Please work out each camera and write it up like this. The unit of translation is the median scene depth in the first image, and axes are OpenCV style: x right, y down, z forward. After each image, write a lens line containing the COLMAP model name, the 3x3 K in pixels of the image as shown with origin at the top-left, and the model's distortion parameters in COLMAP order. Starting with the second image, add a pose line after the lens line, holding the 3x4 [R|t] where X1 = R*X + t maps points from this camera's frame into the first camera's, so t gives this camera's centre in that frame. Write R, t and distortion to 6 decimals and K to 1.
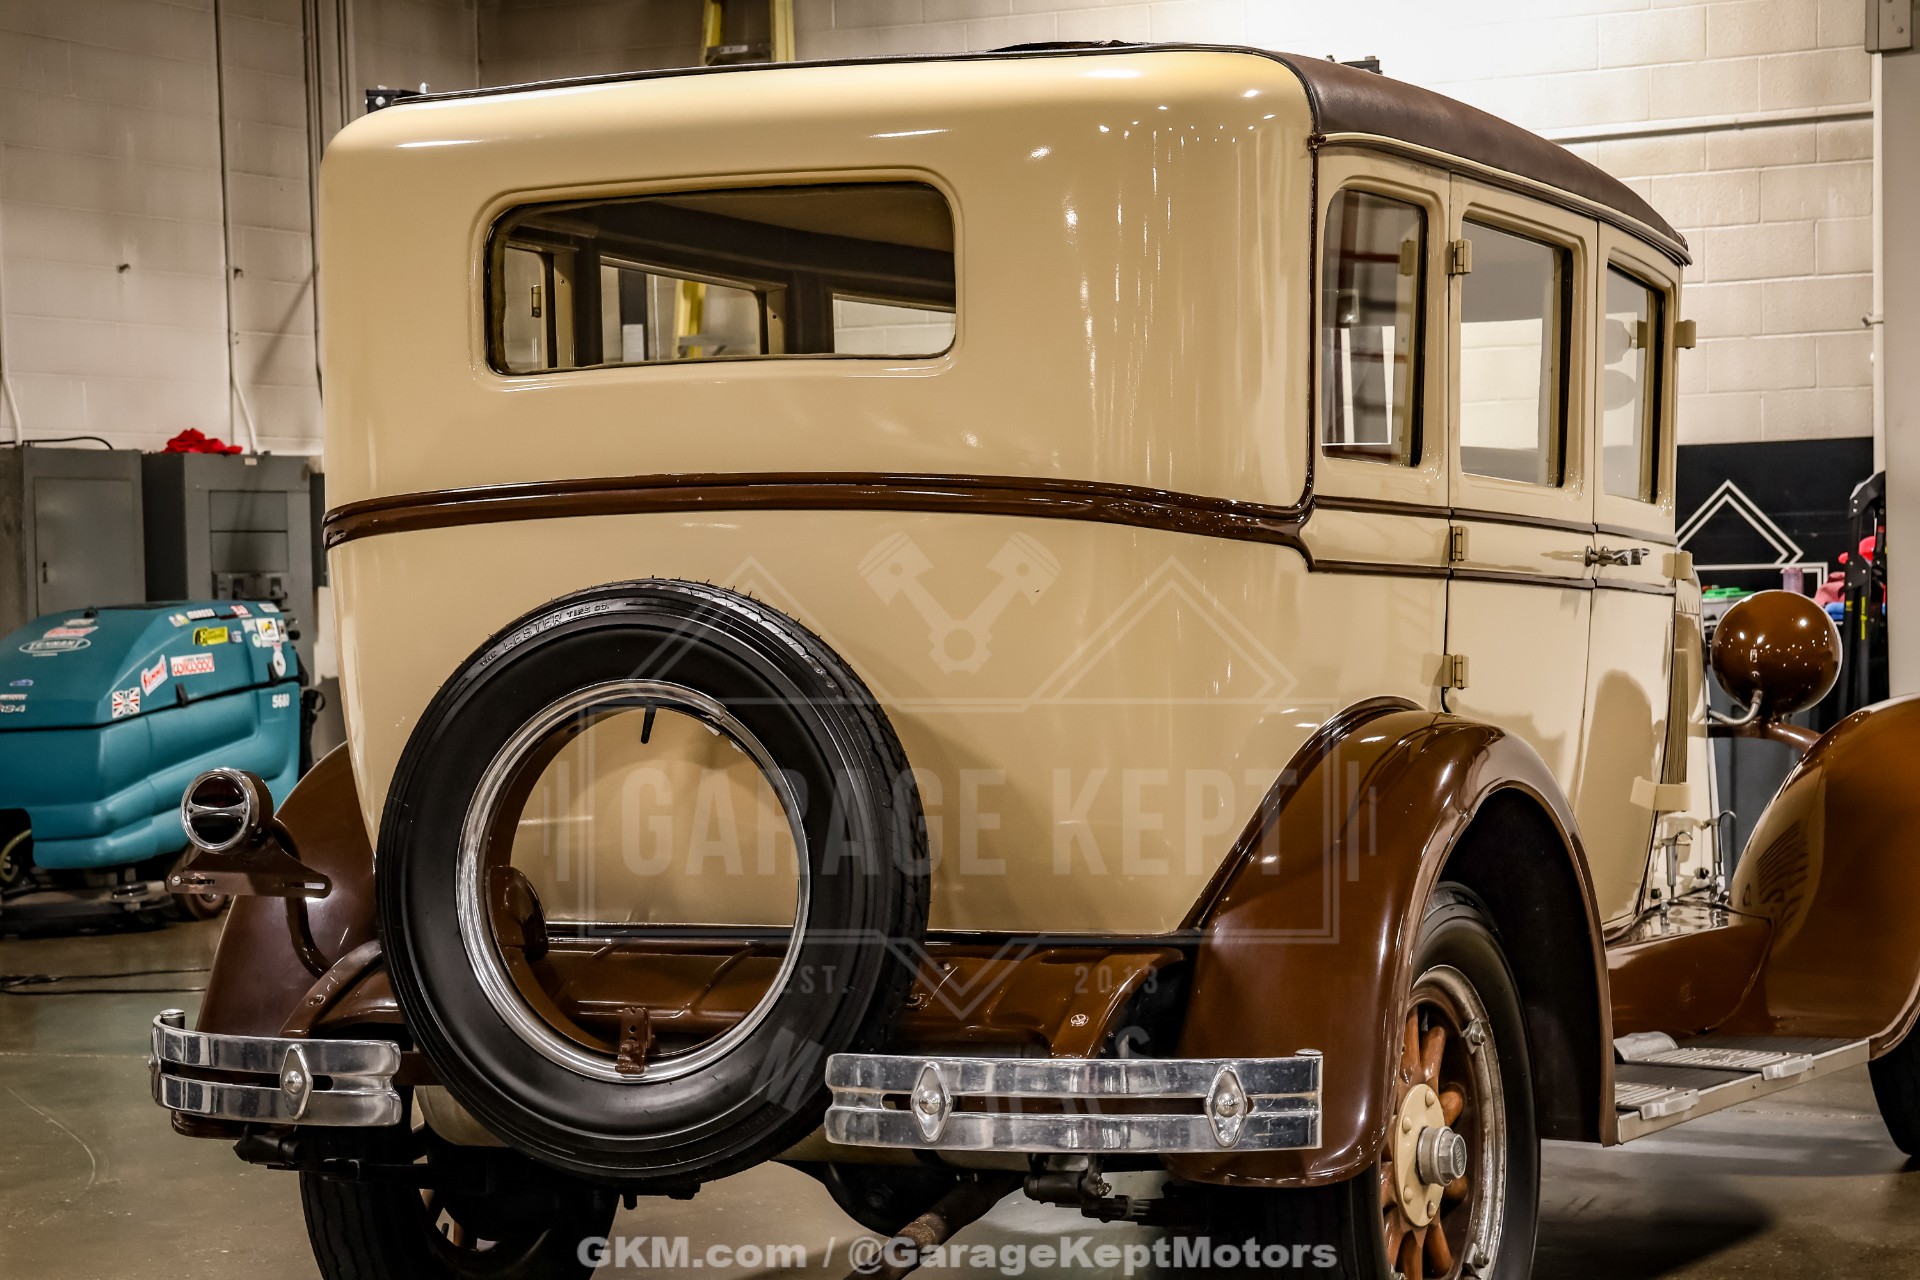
lens RADIAL K [[4321.9, 0, 954.8], [0, 4321.9, 650.9], [0, 0, 1]] dist [0.330308, 0.543471]
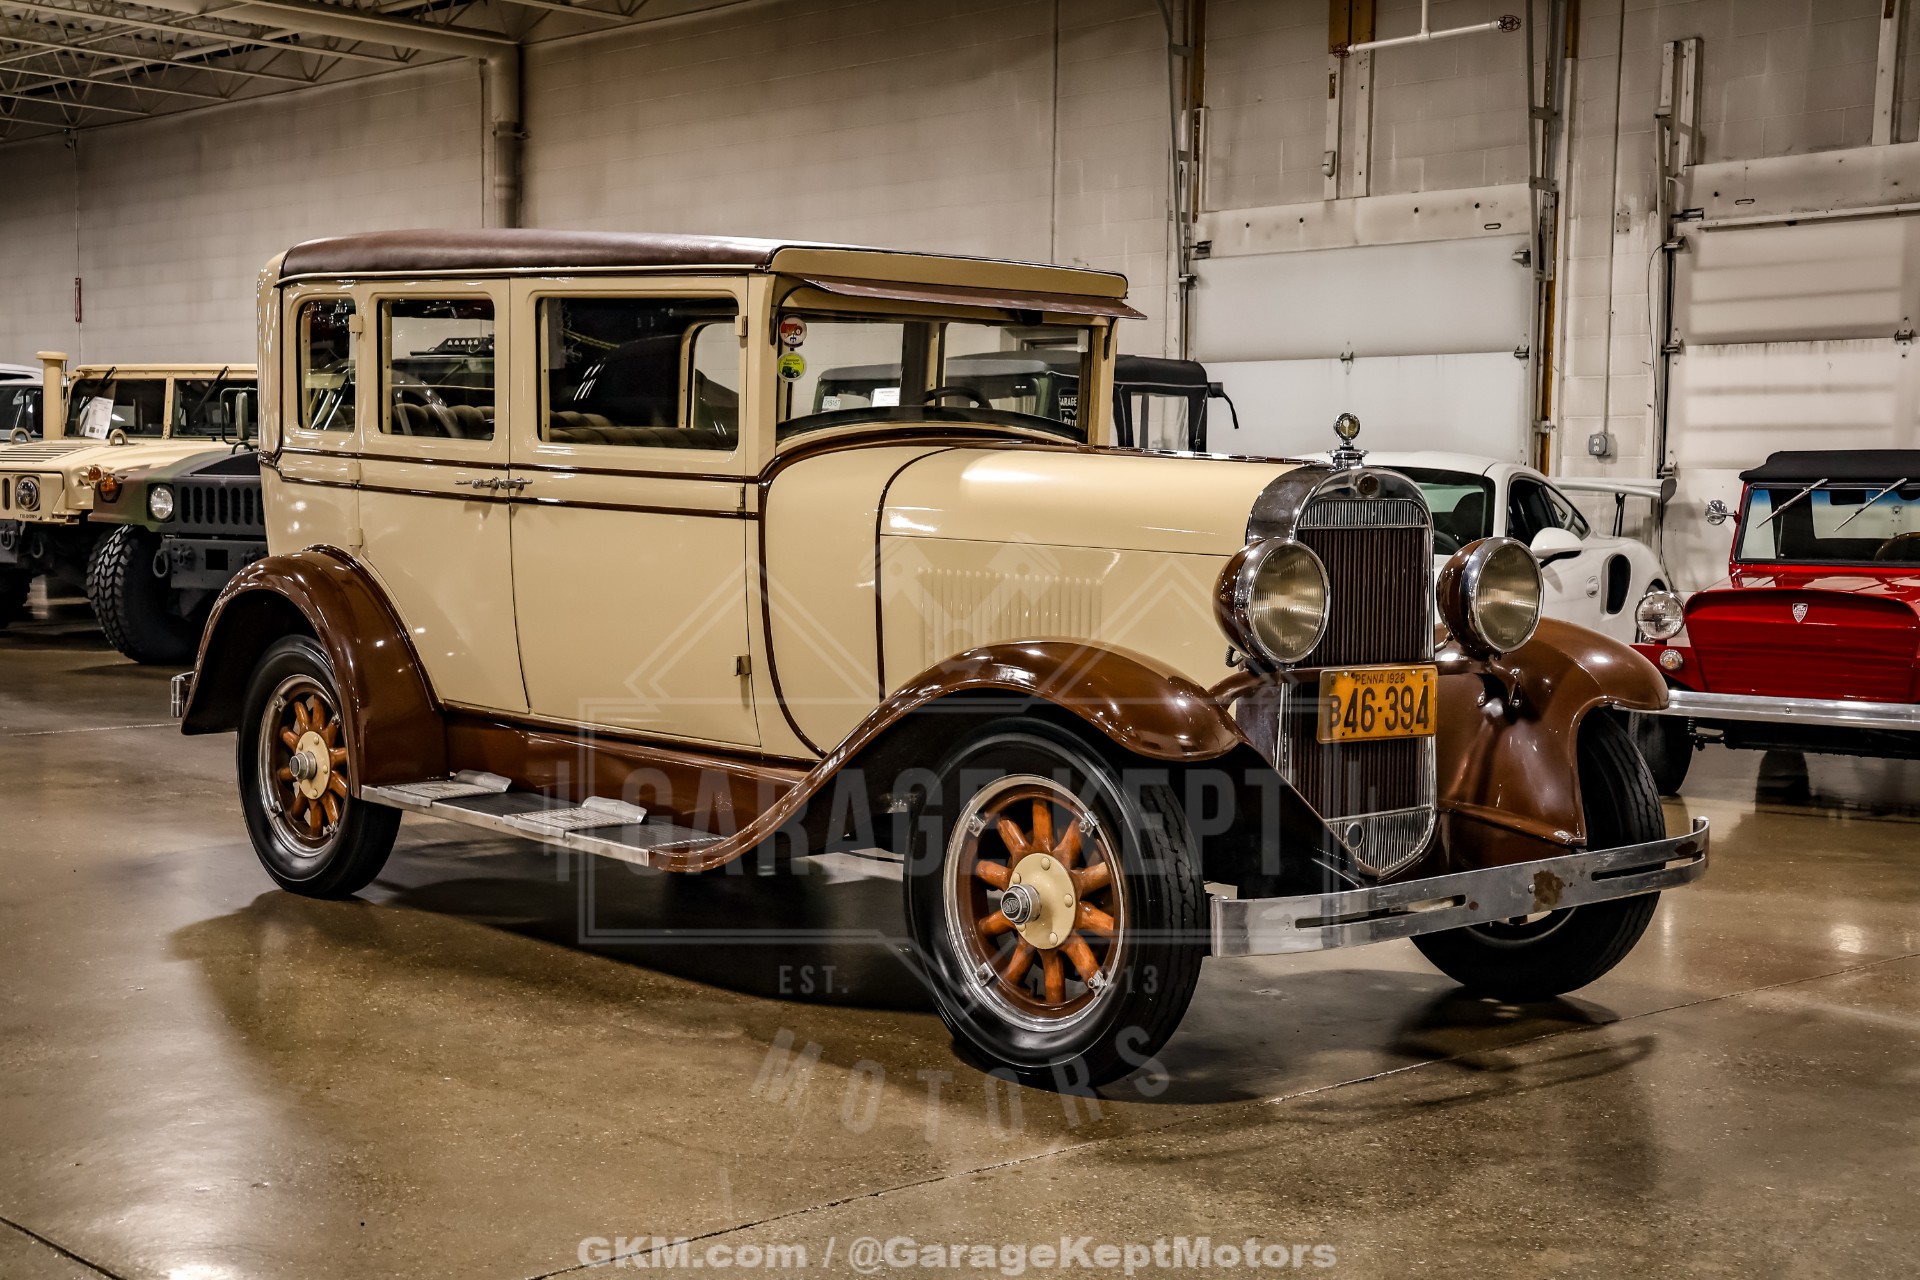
lens RADIAL K [[2595.4, 0, 953.3], [0, 2595.4, 638.6], [0, 0, 1]] dist [0.055105, 0.447184]
pose [[-0.360938, 0.076503, -0.929446, 1.159886], [-0.023256, 0.995581, 0.090978, -0.065409], [0.932300, 0.054453, -0.357564, 1.744649]]
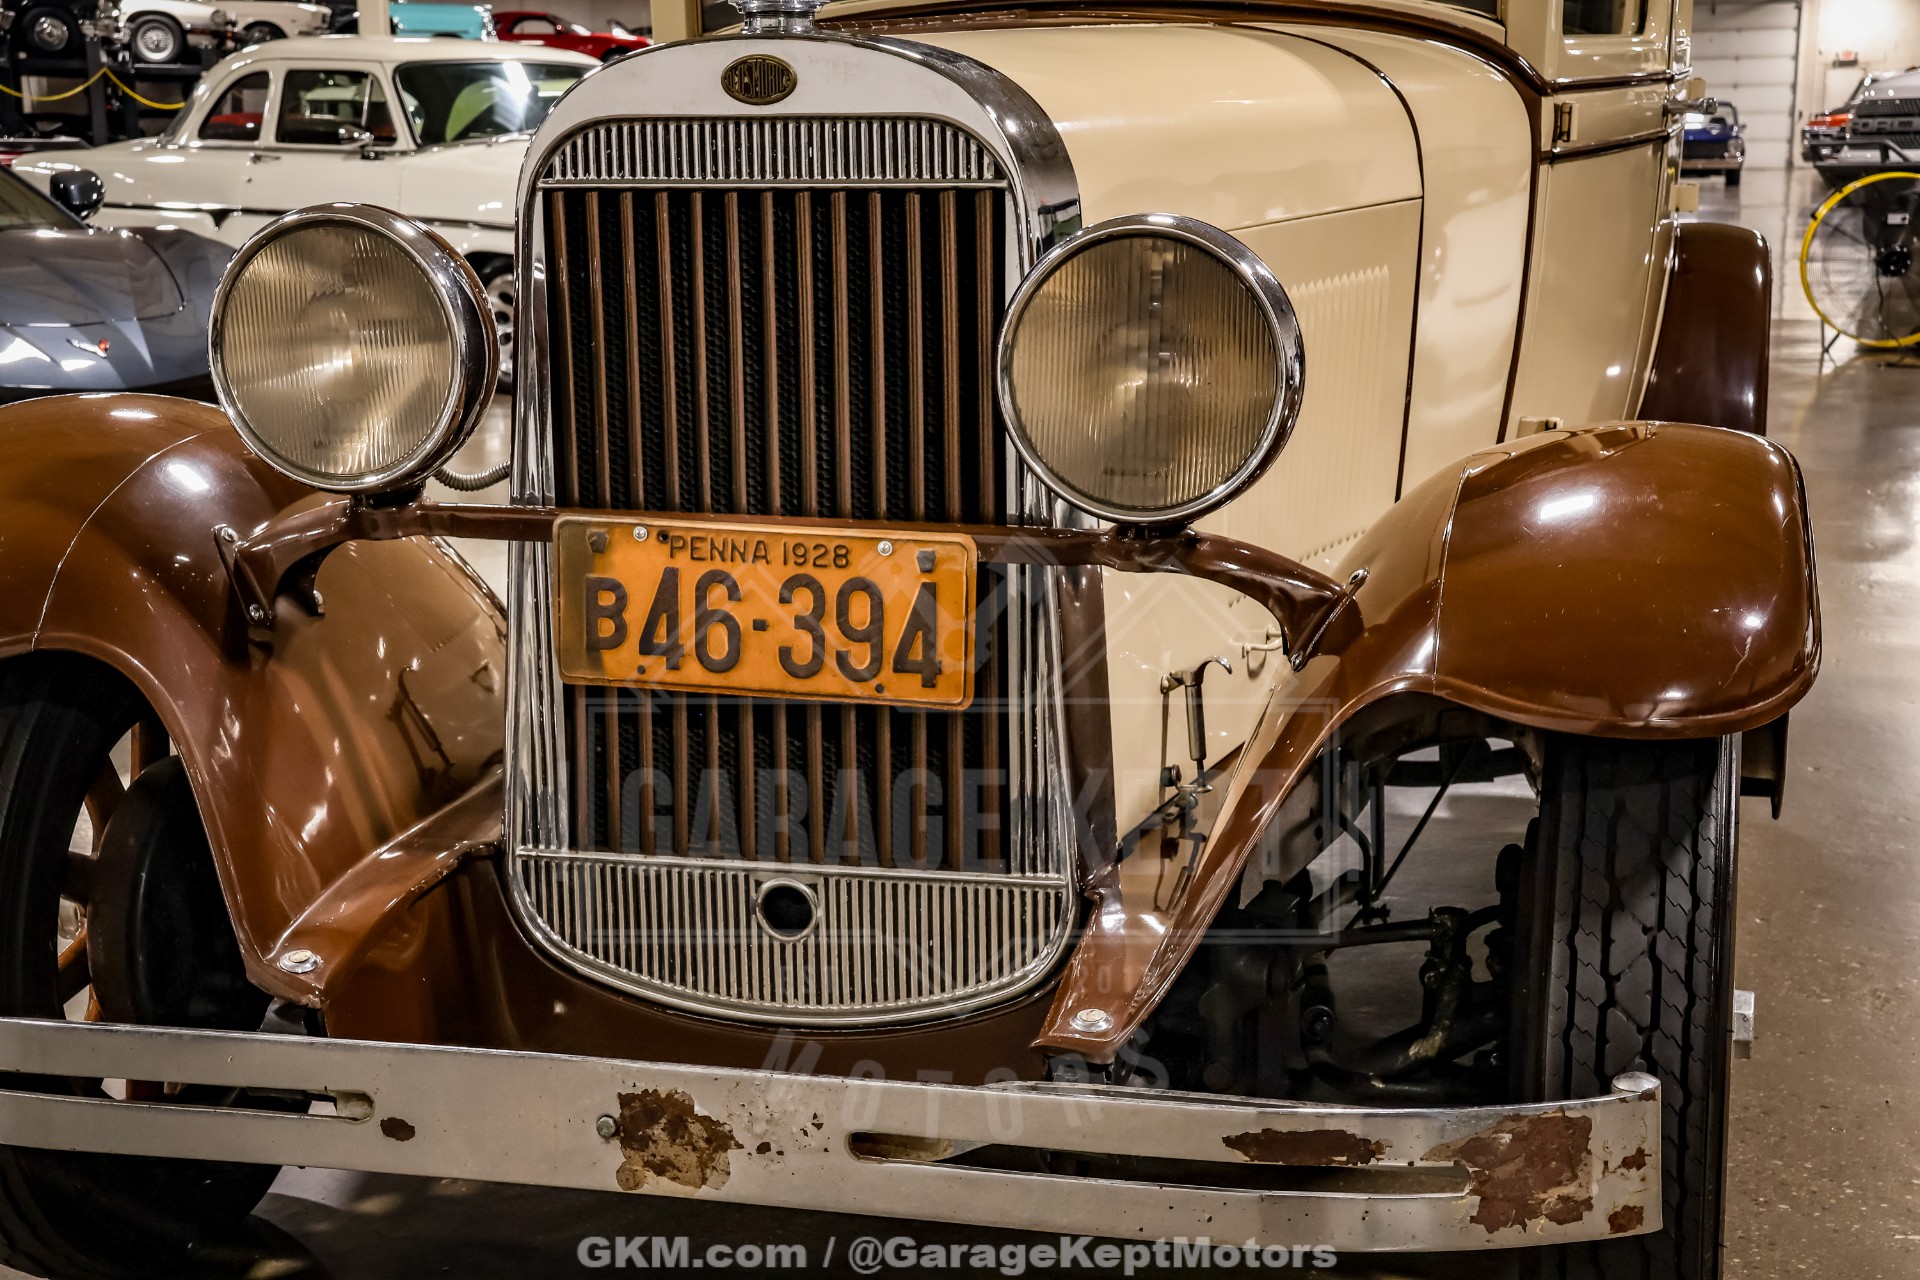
lens RADIAL K [[2912.2, 0, 941.3], [0, 2912.2, 645.2], [0, 0, 1]] dist [0.136827, 0.059336]
pose [[-0.979492, 0.061360, -0.191910, 0.287627], [0.022823, 0.980158, 0.196901, -0.041252], [0.200184, 0.188483, -0.961458, 1.985028]]
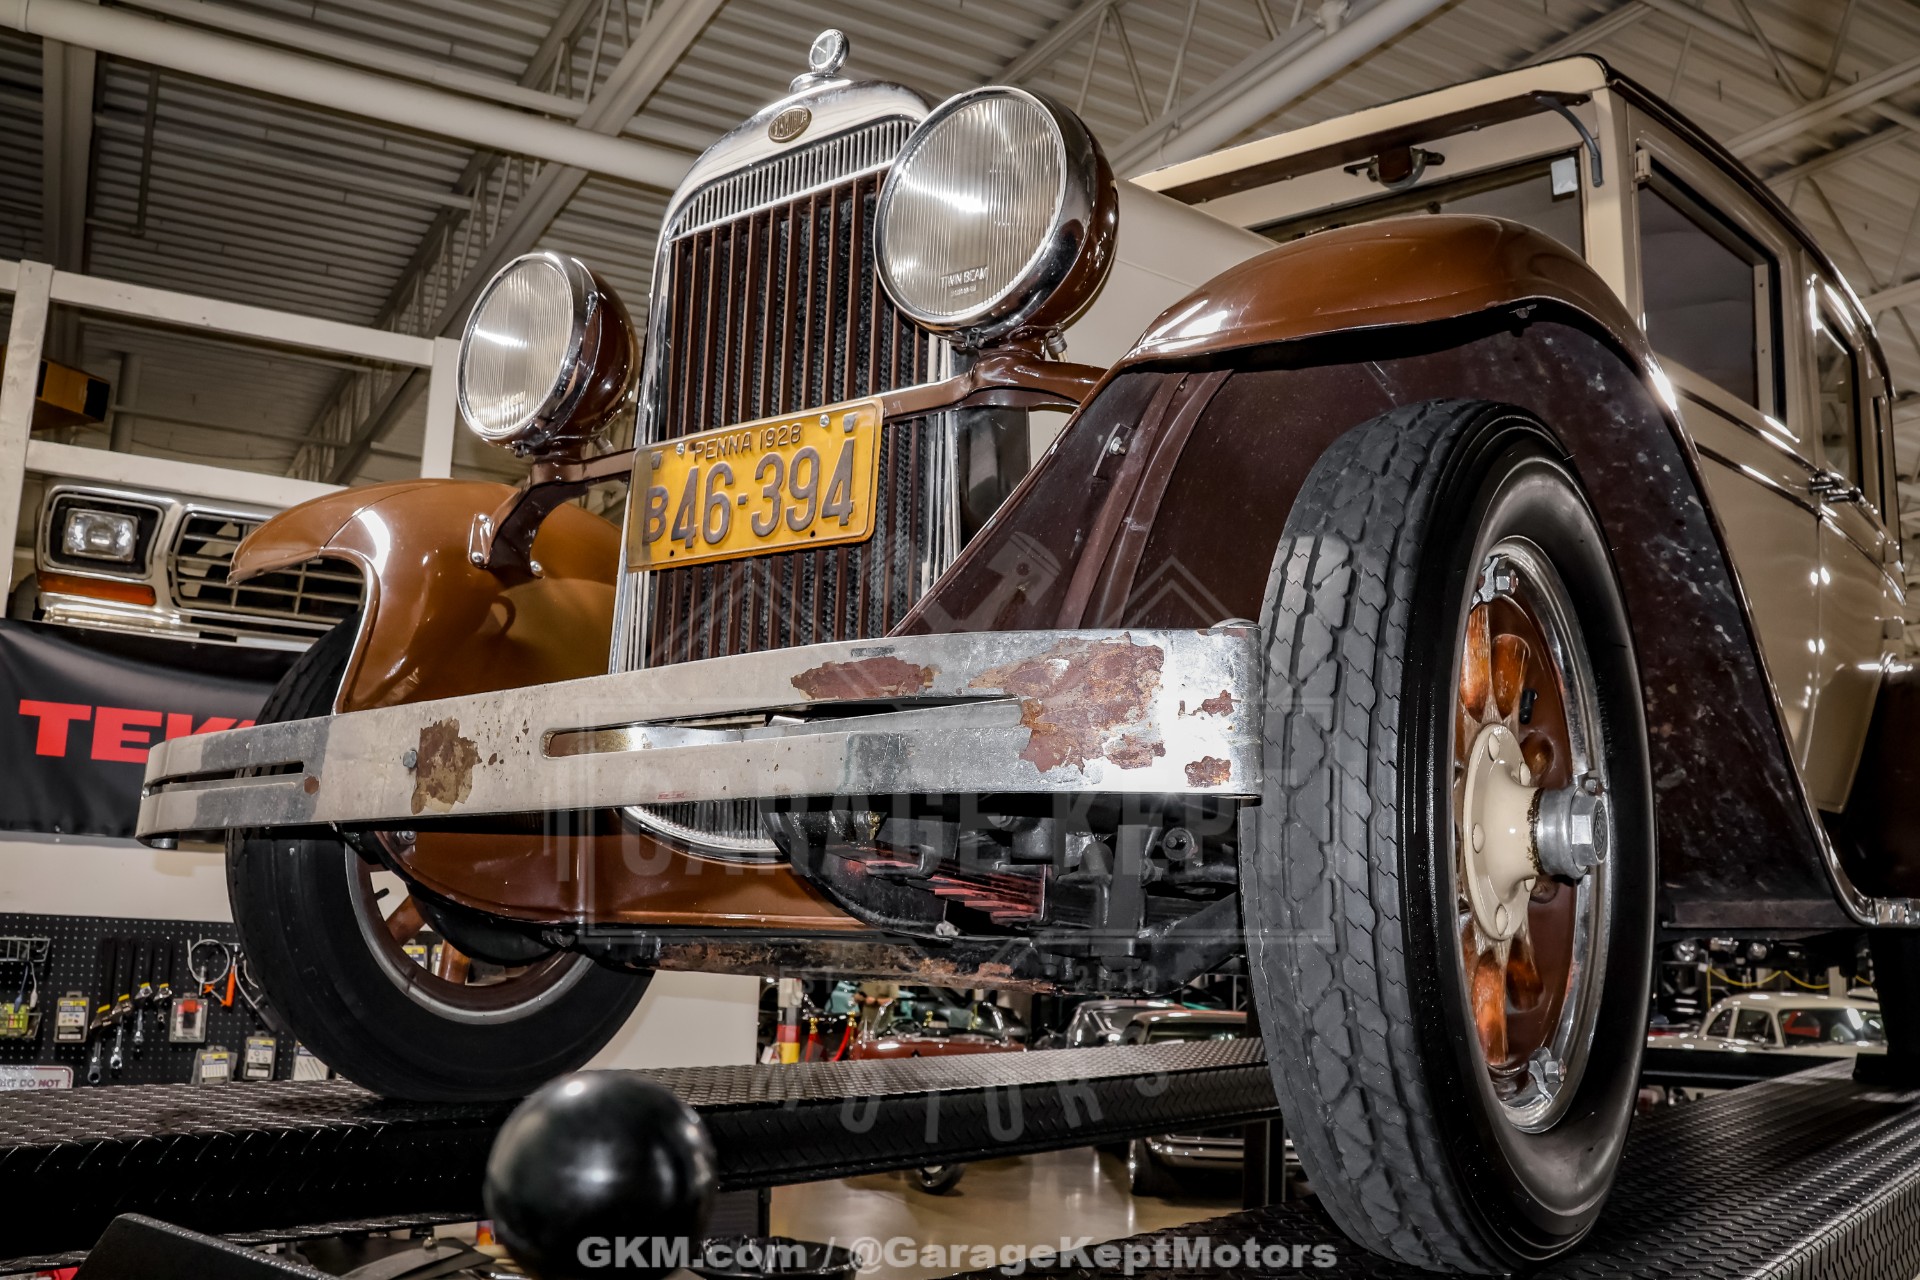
lens RADIAL K [[1664.0, 0, 954.7], [0, 1664.0, 621.3], [0, 0, 1]] dist [-0.080641, 0.002430]
pose [[-0.979984, 0.022392, 0.197813, 0.128258], [-0.013106, 0.984242, -0.176340, 0.119668], [-0.198644, -0.175403, -0.964248, 1.844646]]
